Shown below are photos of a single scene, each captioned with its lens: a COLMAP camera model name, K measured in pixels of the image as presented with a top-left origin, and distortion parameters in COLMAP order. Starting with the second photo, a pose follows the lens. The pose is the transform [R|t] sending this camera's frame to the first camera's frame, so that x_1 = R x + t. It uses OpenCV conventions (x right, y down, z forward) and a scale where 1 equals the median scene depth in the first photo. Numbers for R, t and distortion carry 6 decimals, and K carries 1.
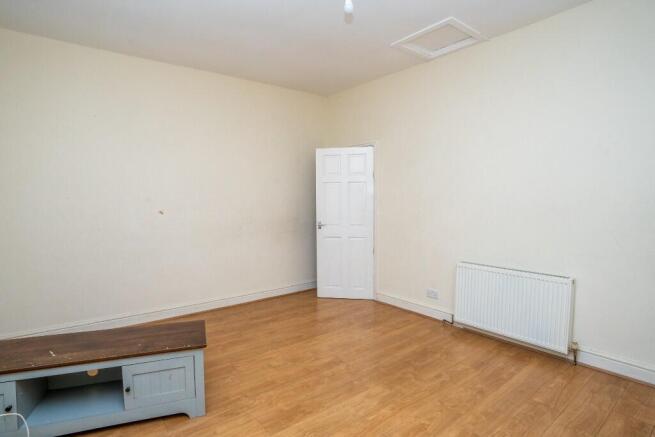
lens RADIAL K [[337.6, 0, 322.1], [0, 337.6, 216.2], [0, 0, 1]] dist [-0.074059, 0.034518]
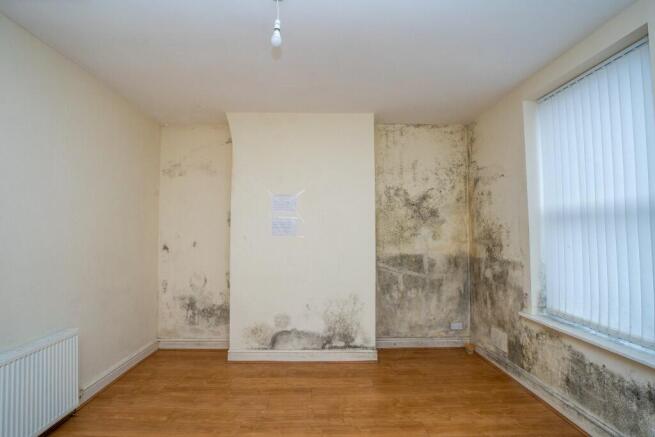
lens RADIAL K [[325.7, 0, 322.5], [0, 325.7, 216.7], [0, 0, 1]] dist [-0.072799, 0.029435]
pose [[-0.801919, 0.037715, 0.596241, -0.375083], [0.034665, 0.999261, -0.016585, -0.094793], [-0.596427, 0.007369, -0.802634, 1.170106]]
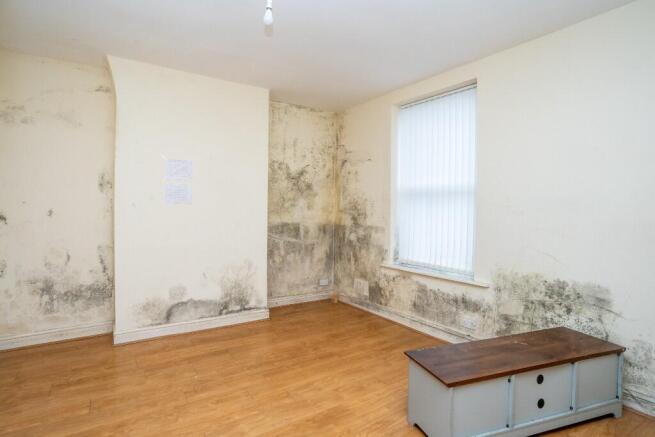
lens RADIAL K [[337.6, 0, 322.1], [0, 337.6, 216.2], [0, 0, 1]] dist [-0.074059, 0.034518]
pose [[-0.997606, -0.008523, 0.068632, -0.105889], [-0.003701, 0.997534, 0.070081, -0.088943], [-0.069061, 0.069659, -0.995177, 1.432370]]
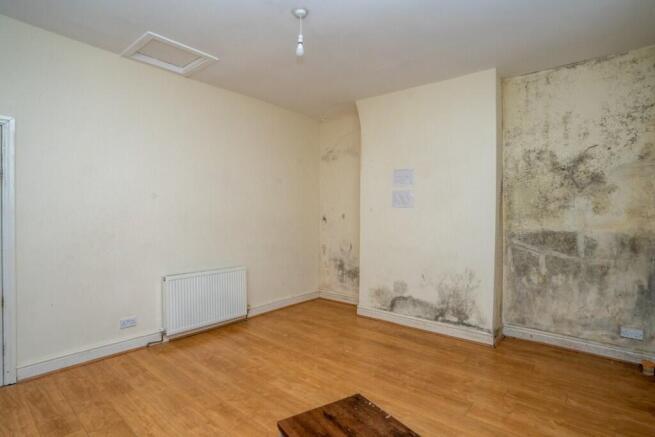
lens RADIAL K [[337.6, 0, 322.1], [0, 337.6, 216.2], [0, 0, 1]] dist [-0.074059, 0.034518]
pose [[-0.209145, -0.002885, 0.977880, -0.784423], [0.042641, 0.999018, 0.012068, -0.043713], [-0.976954, 0.044222, -0.208817, 0.858515]]
